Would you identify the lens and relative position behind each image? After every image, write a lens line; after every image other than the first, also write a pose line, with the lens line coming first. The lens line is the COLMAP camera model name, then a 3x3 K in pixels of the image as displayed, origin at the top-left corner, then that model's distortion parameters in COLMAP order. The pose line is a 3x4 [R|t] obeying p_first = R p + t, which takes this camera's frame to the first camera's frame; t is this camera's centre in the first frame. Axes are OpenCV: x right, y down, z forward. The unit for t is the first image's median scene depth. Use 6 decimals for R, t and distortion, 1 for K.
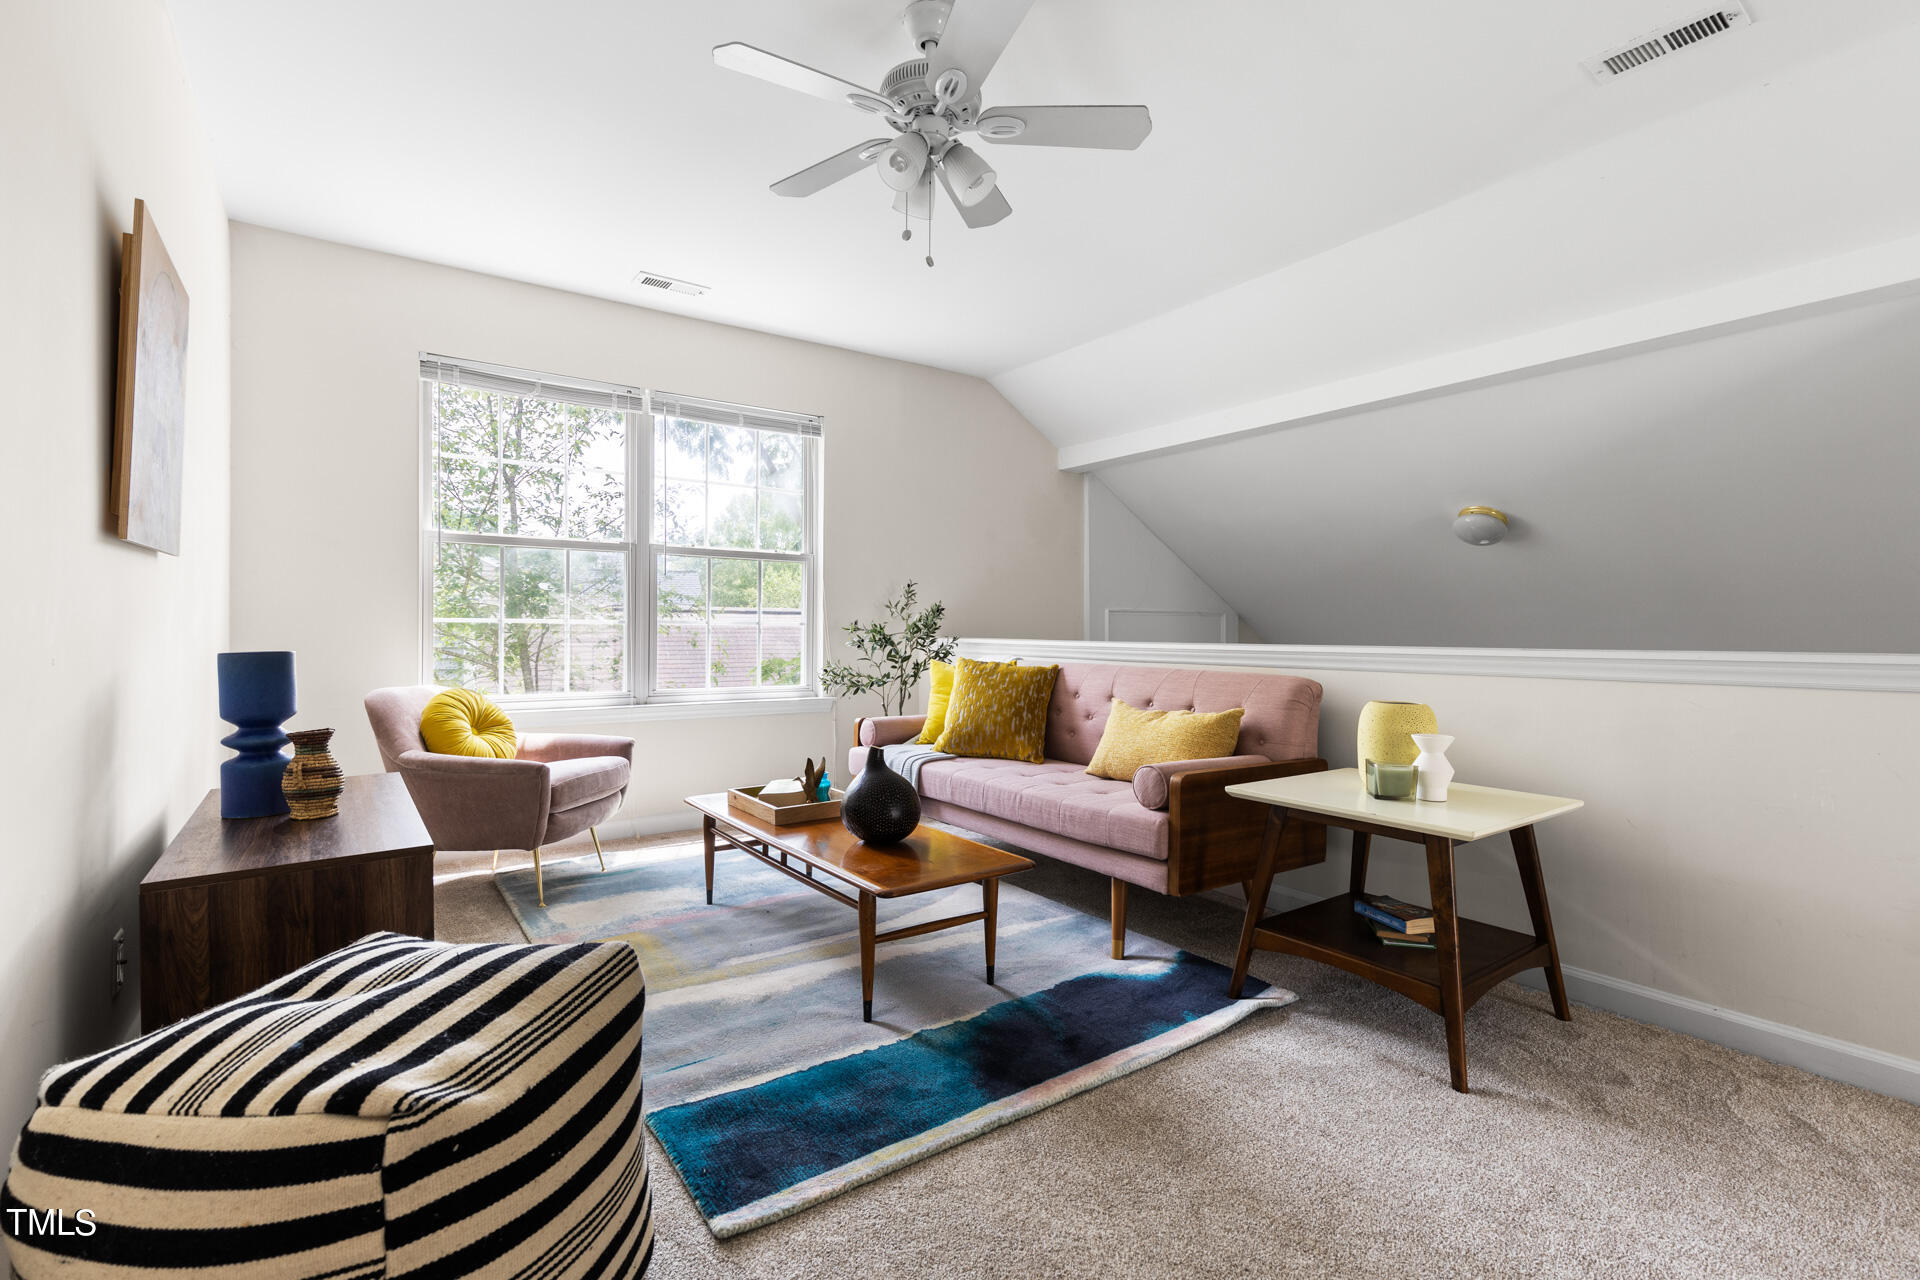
lens RADIAL K [[874.4, 0, 966.6], [0, 874.4, 625.4], [0, 0, 1]] dist [0.007745, -0.001792]
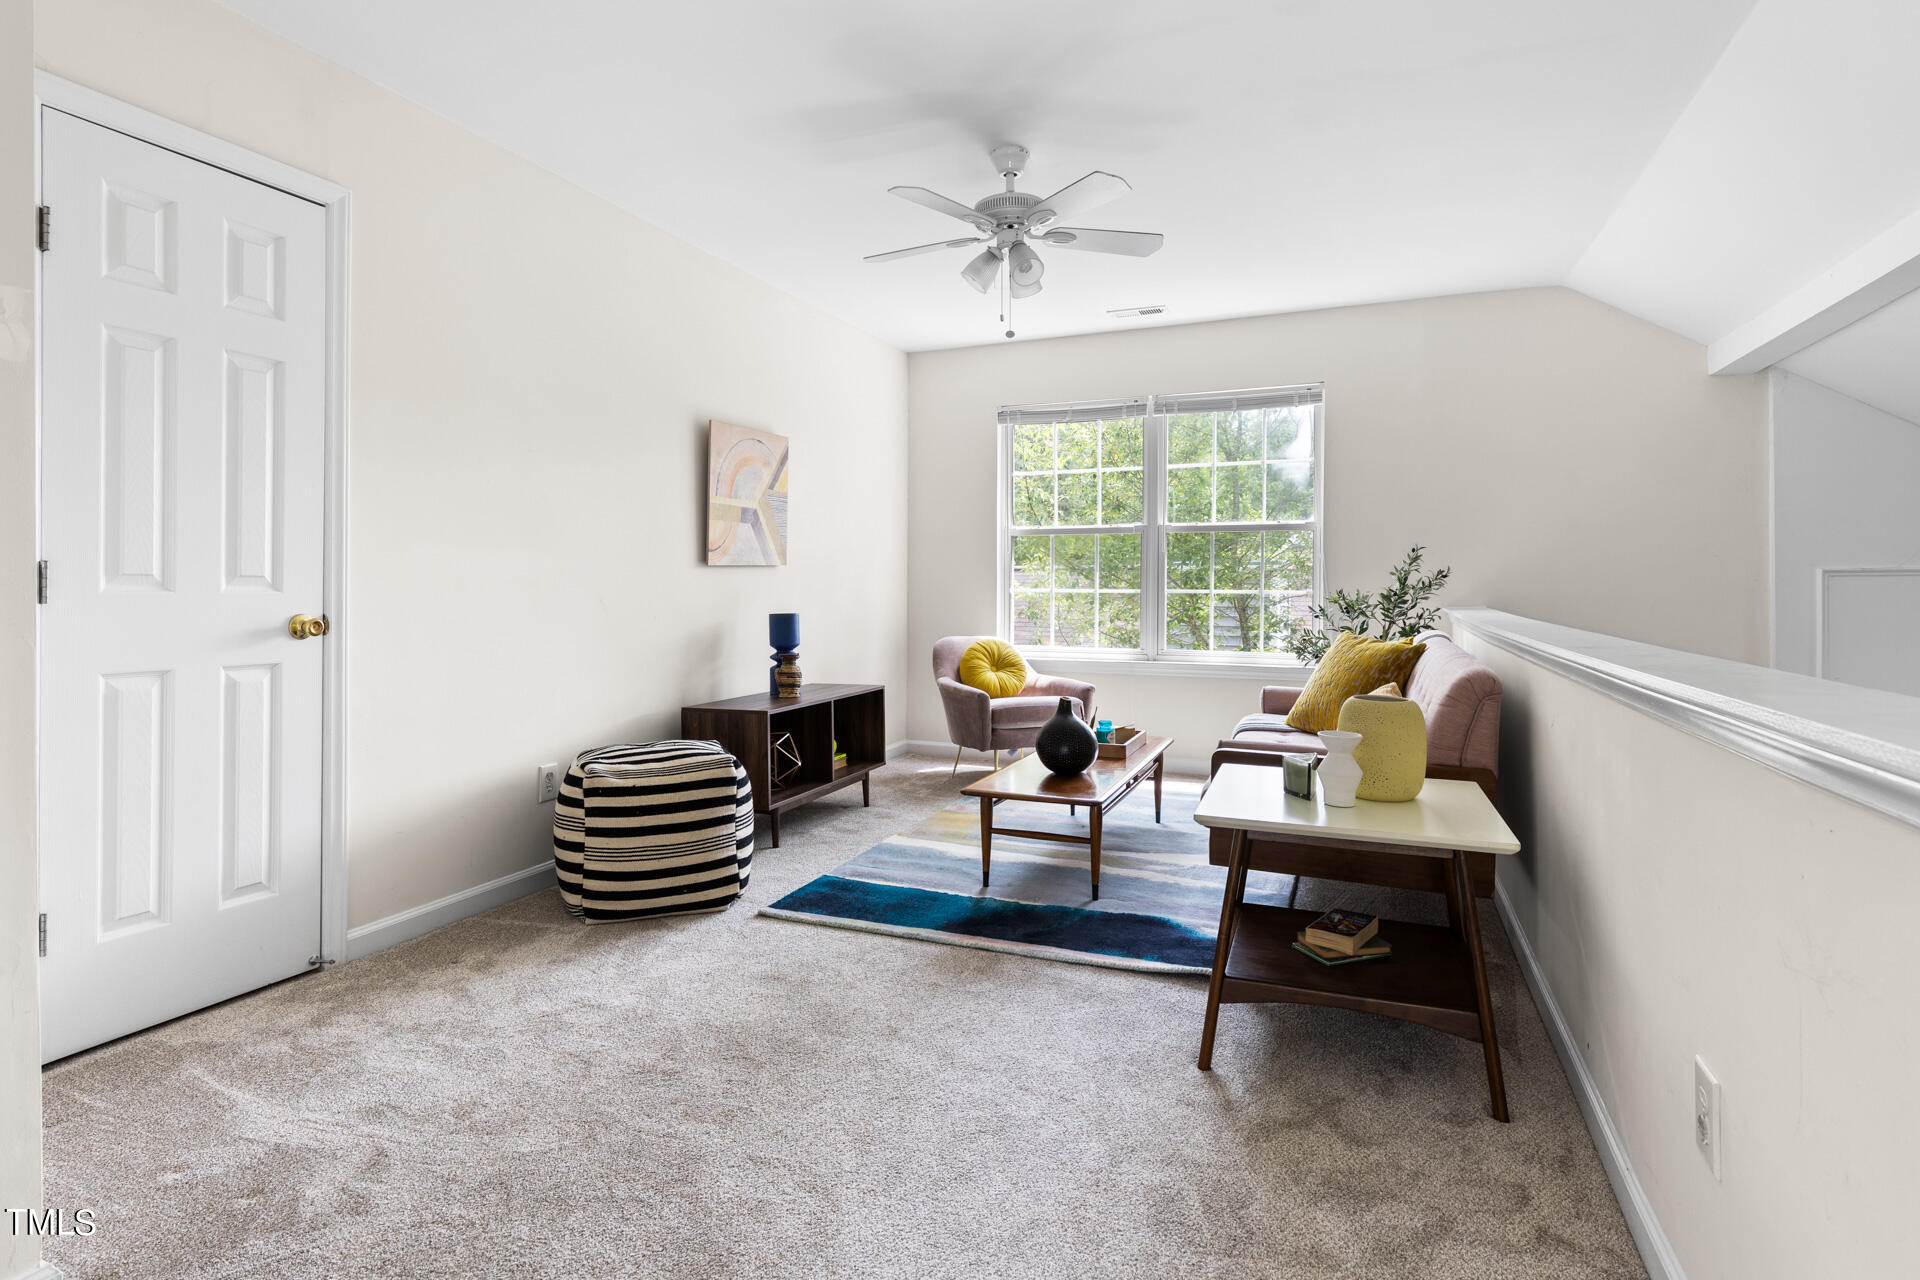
lens RADIAL K [[1003.8, 0, 959.6], [0, 1003.8, 578.3], [0, 0, 1]] dist [0.002664, 0.001116]
pose [[0.519463, -0.008933, -0.854446, 1.284191], [0.007049, 0.999956, -0.006168, -0.030759], [0.854464, -0.002819, 0.519503, 0.139029]]
